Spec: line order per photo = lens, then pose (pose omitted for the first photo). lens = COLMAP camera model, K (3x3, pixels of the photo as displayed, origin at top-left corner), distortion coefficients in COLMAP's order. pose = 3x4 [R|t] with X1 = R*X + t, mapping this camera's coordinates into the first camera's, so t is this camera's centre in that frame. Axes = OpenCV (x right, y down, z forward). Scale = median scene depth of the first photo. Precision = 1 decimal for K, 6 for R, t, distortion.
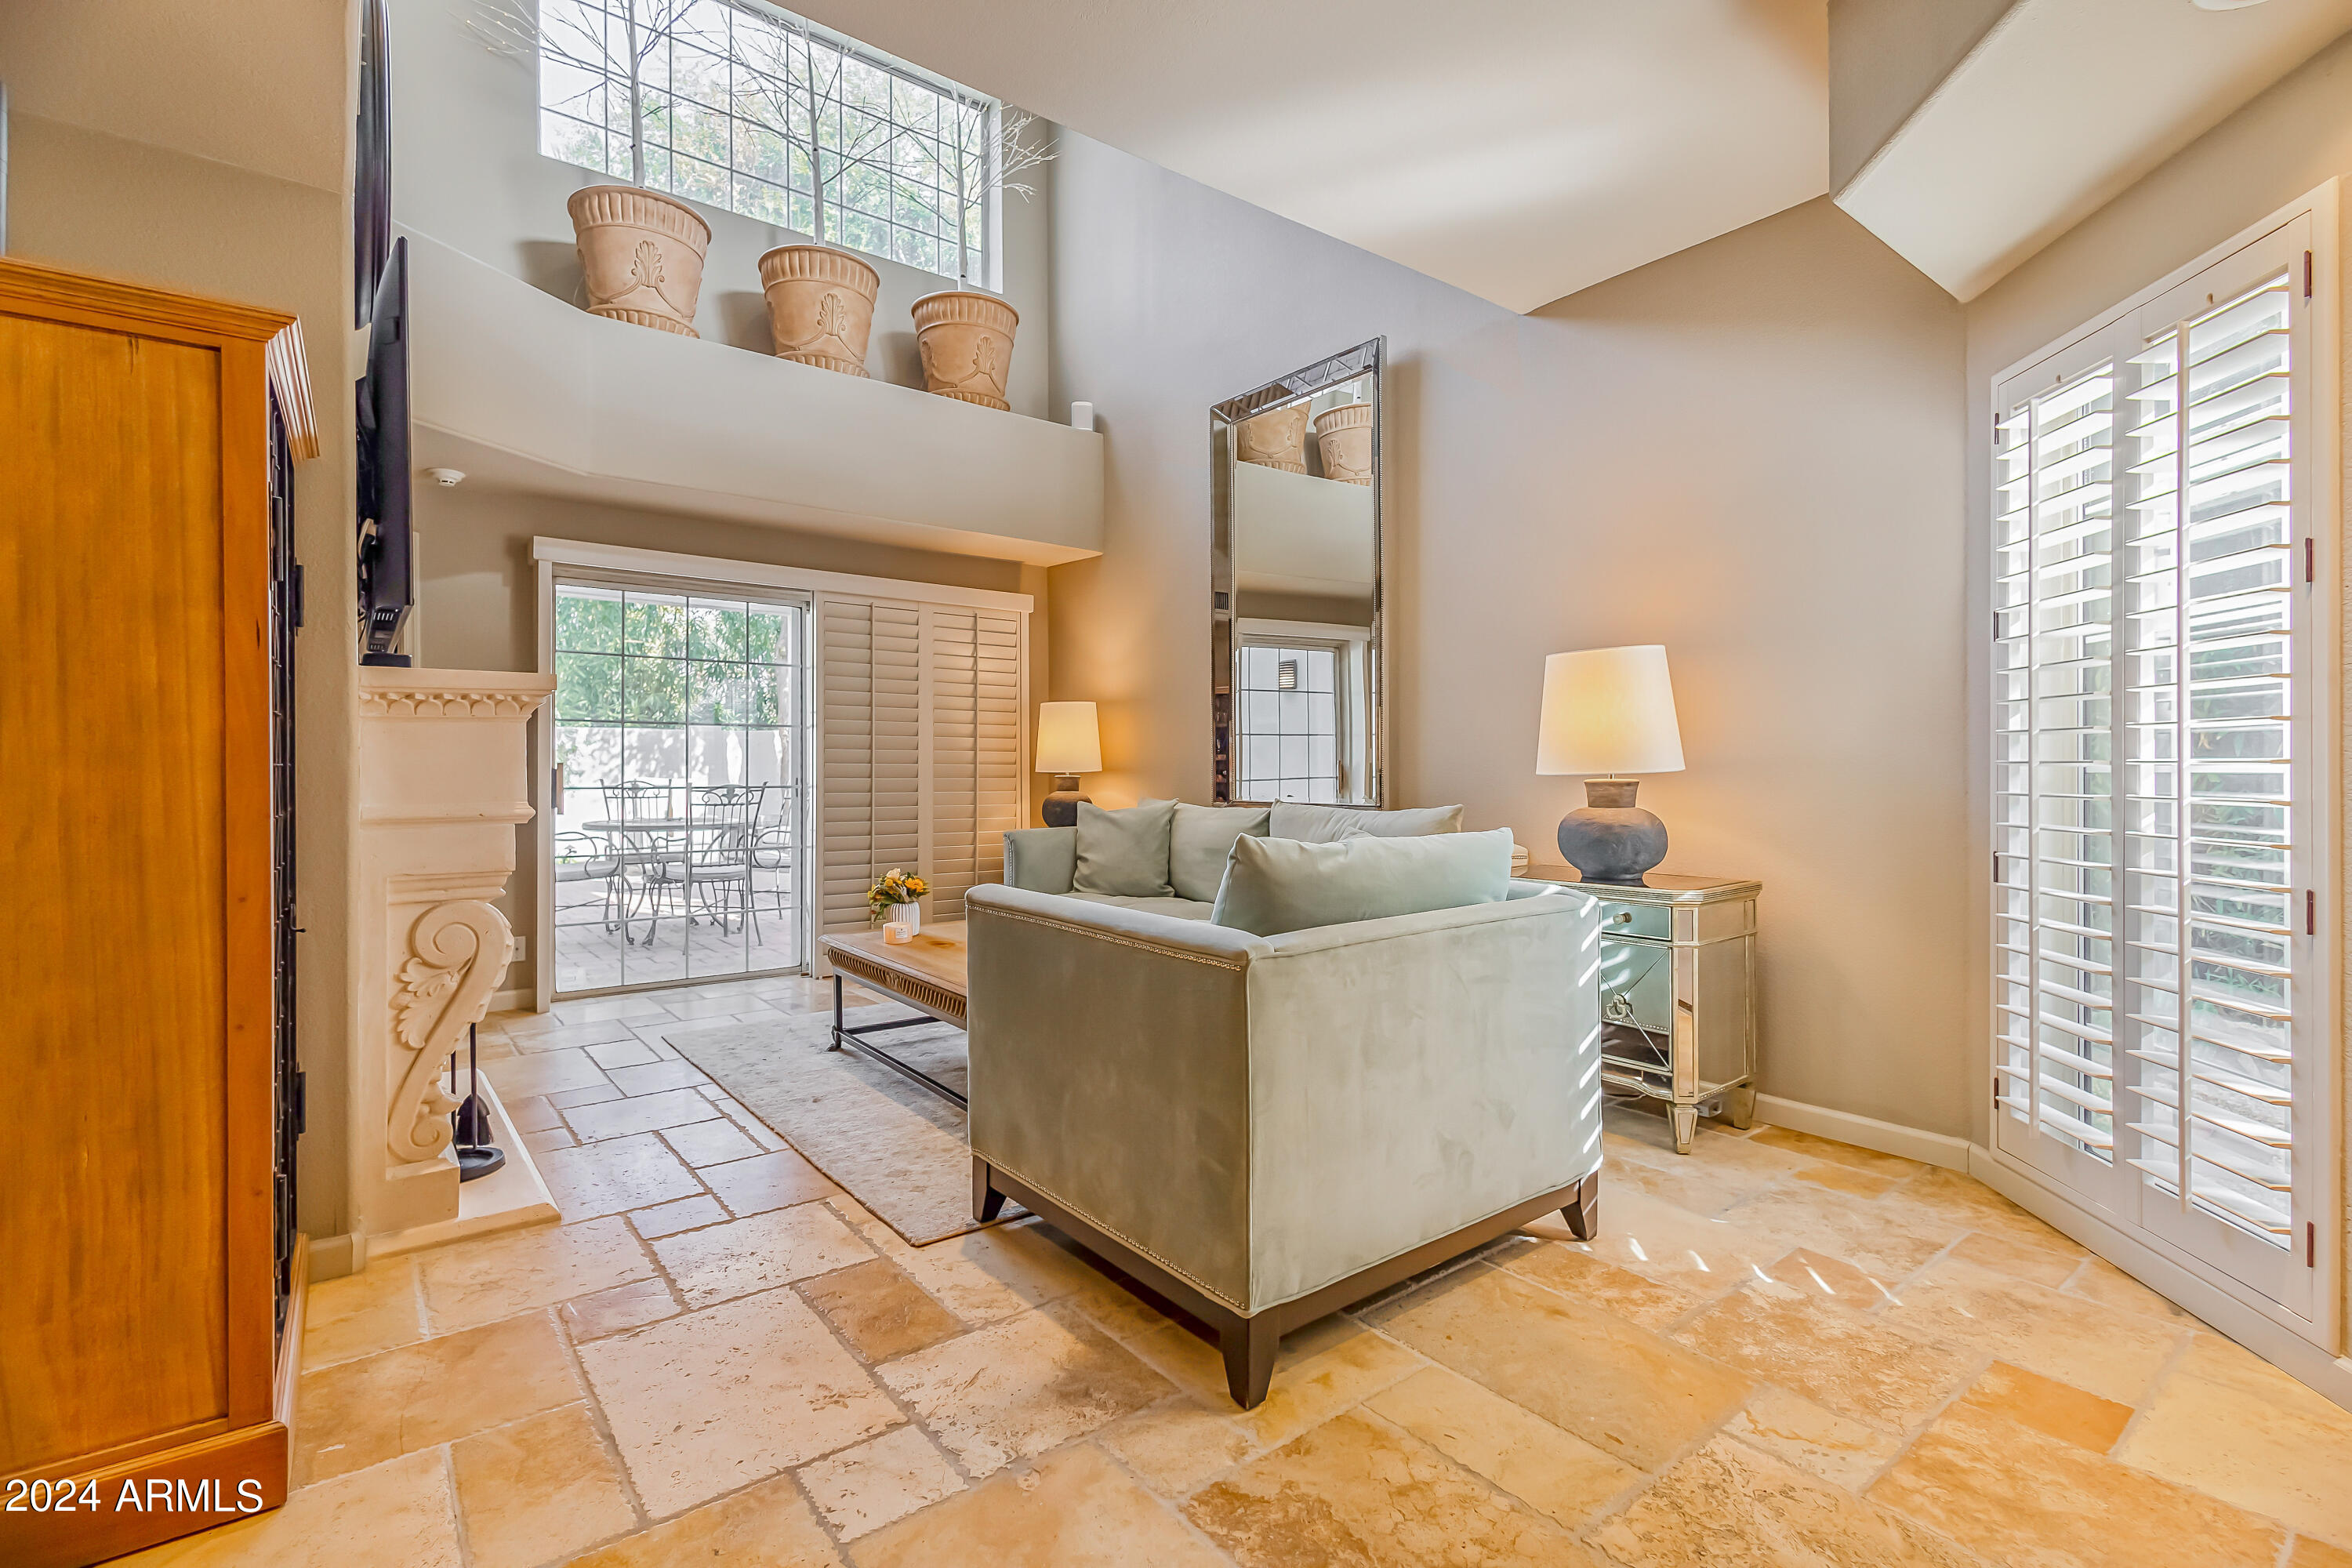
lens RADIAL K [[1090.7, 0, 1172.4], [0, 1090.7, 786.3], [0, 0, 1]] dist [0.012585, -0.006160]
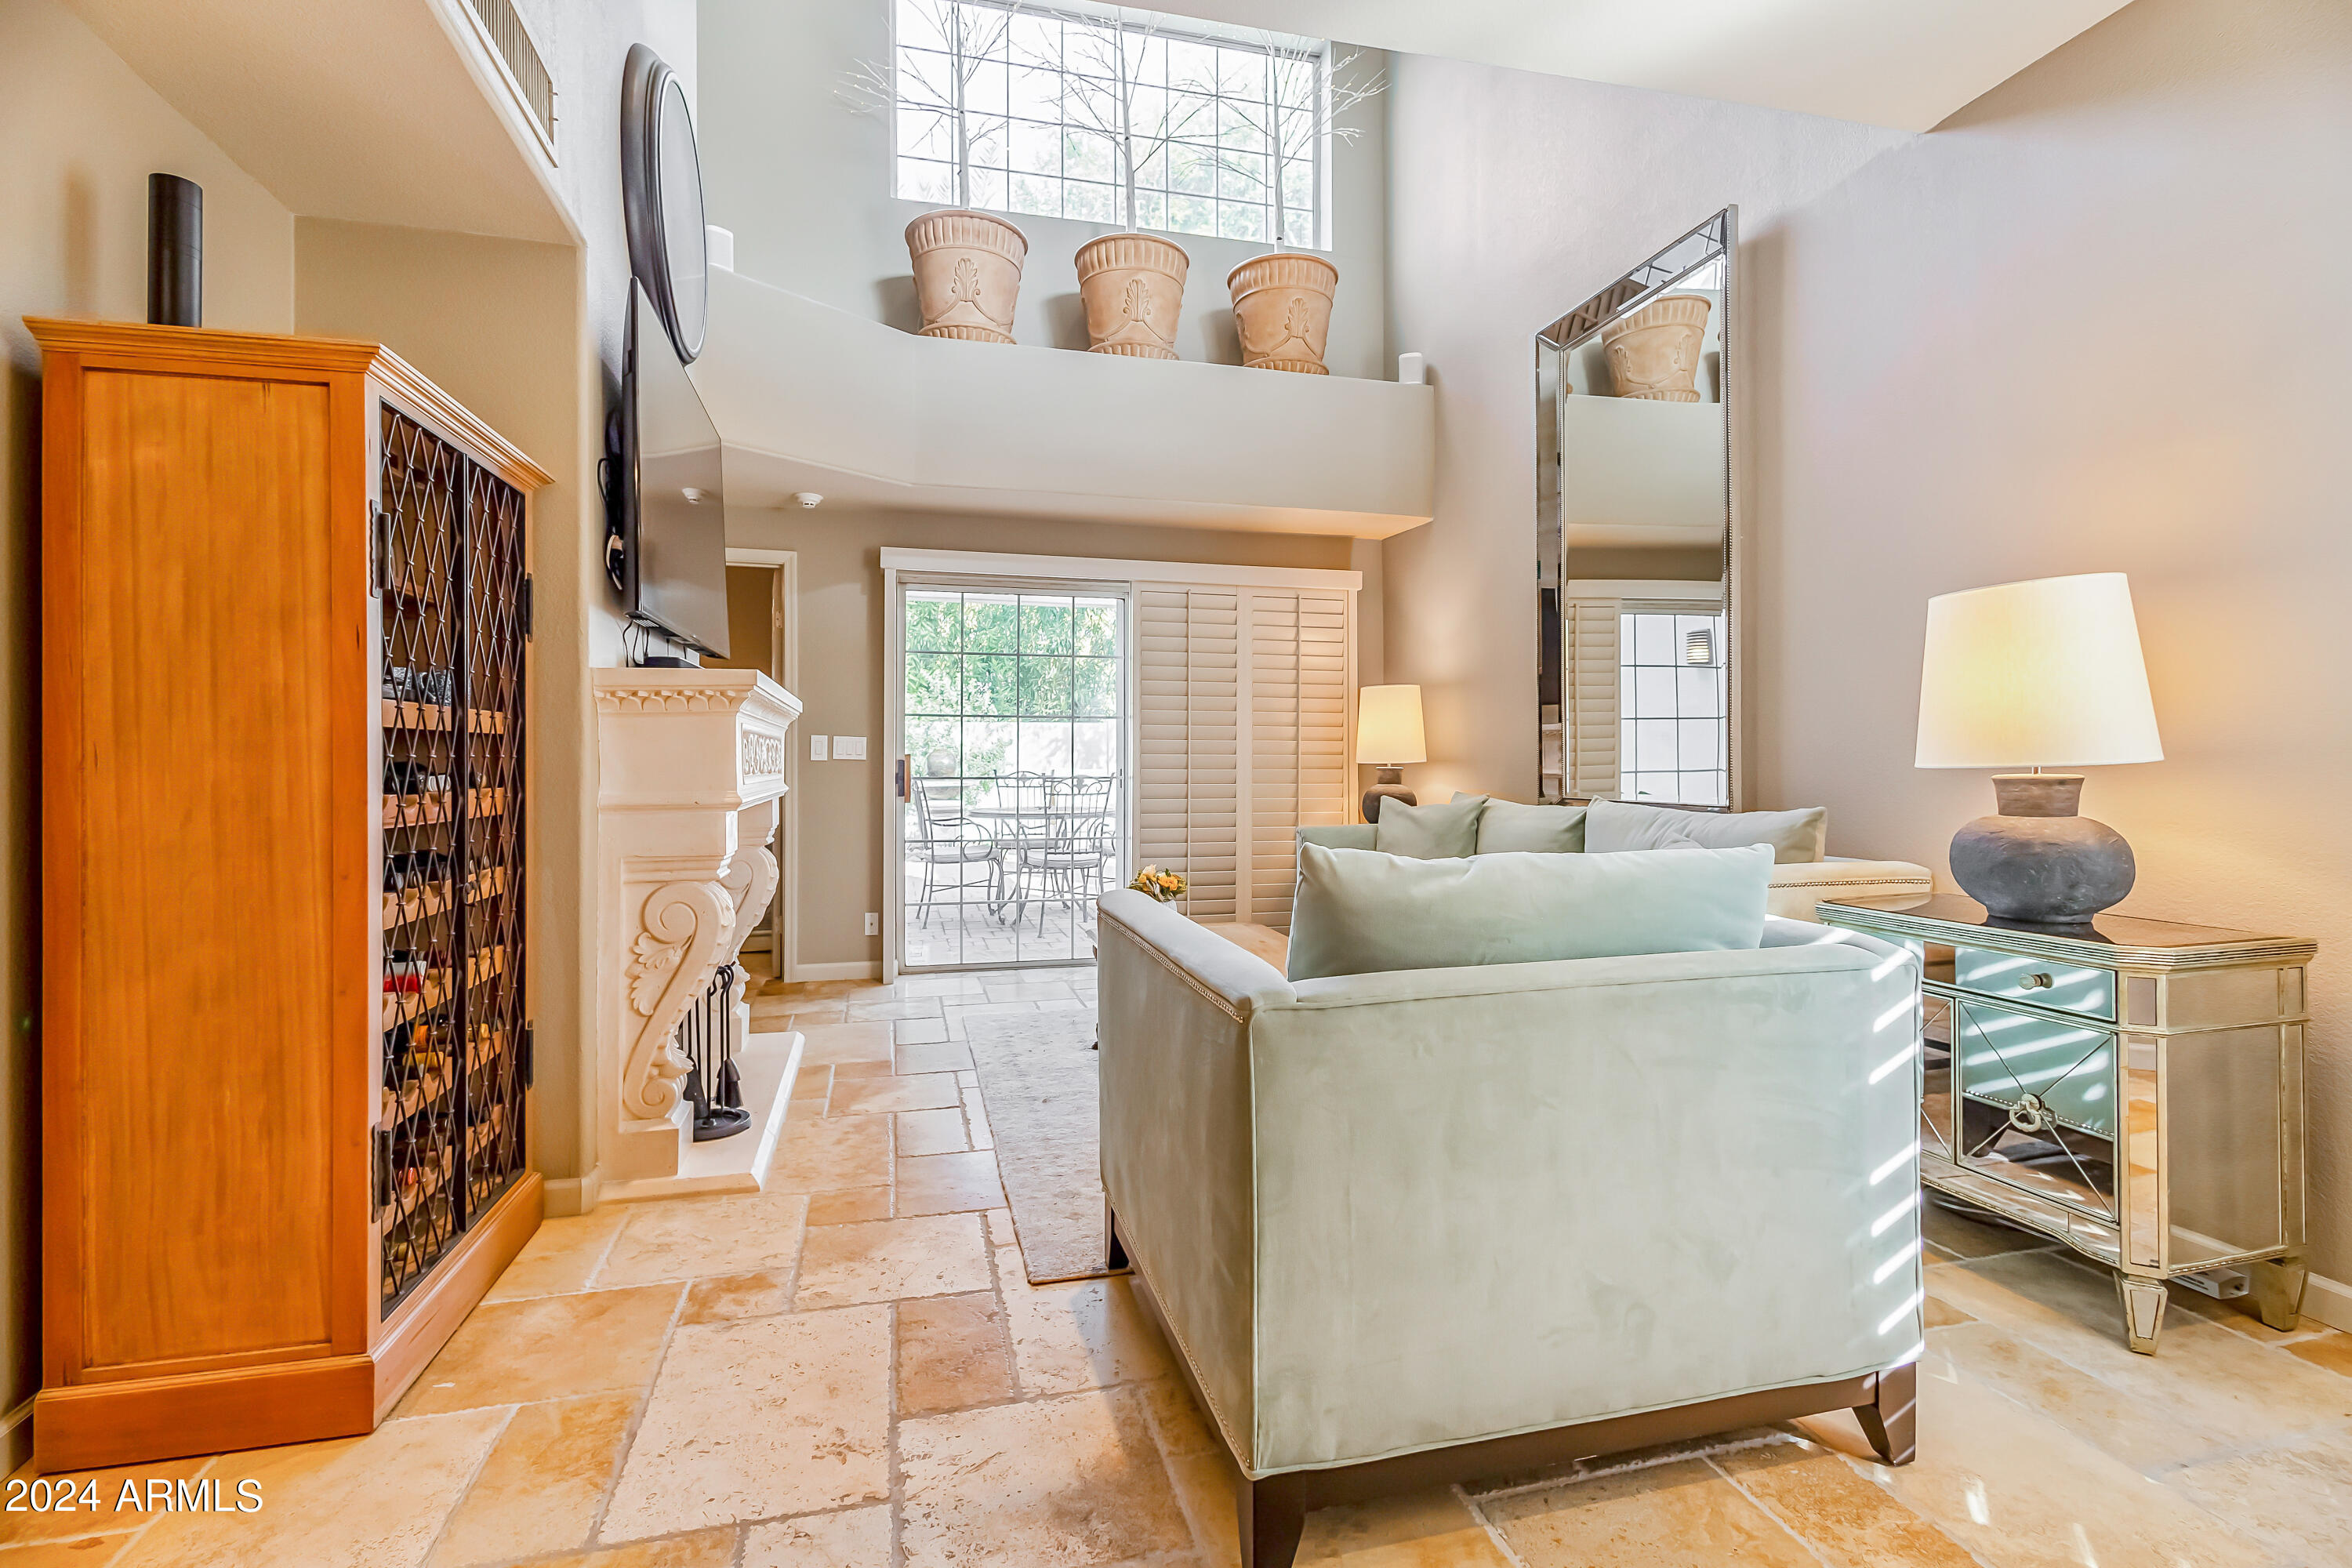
lens RADIAL K [[1105.9, 0, 1175.6], [0, 1105.9, 771.0], [0, 0, 1]] dist [0.010778, -0.004452]
pose [[0.917883, 0.003596, -0.396835, 0.232191], [-0.006026, 0.999970, -0.004877, -0.002549], [0.396806, 0.006868, 0.917877, 0.190272]]
